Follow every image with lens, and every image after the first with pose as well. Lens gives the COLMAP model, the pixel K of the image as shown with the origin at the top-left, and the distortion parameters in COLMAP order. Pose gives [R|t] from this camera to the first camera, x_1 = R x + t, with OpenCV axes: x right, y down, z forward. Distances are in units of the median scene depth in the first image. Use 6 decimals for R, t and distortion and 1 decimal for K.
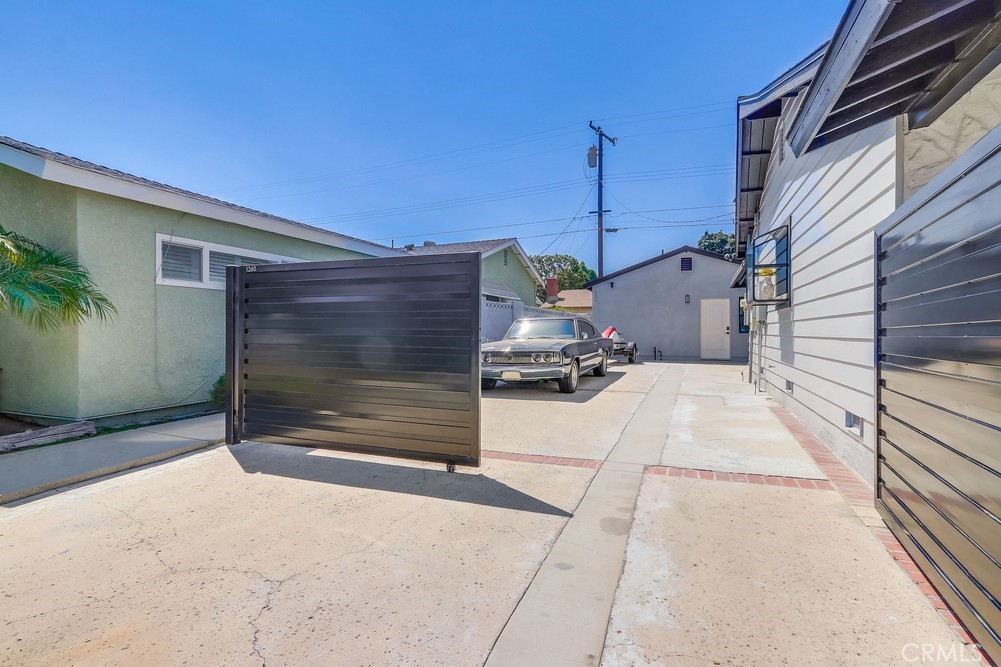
lens RADIAL K [[473.2, 0, 499.1], [0, 473.2, 326.5], [0, 0, 1]] dist [0.005843, 0.000907]
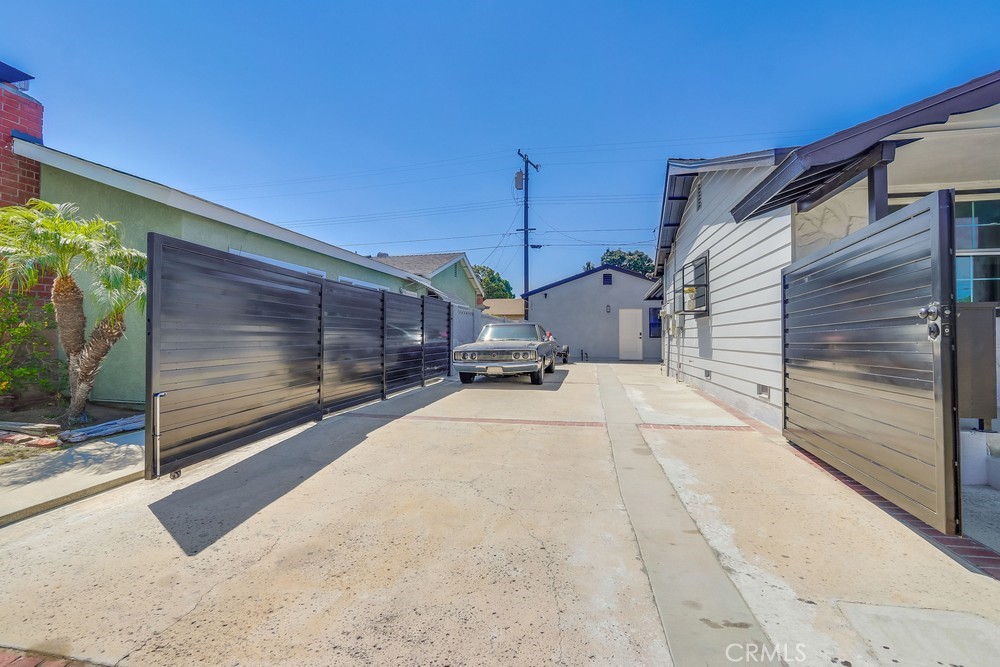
lens RADIAL K [[444.7, 0, 502.0], [0, 444.7, 323.8], [0, 0, 1]] dist [-0.000362, 0.000209]
pose [[0.984994, 0.007816, 0.172414, -0.140052], [-0.004344, 0.999780, -0.020501, 0.006976], [-0.172536, 0.019444, 0.984811, -0.116700]]
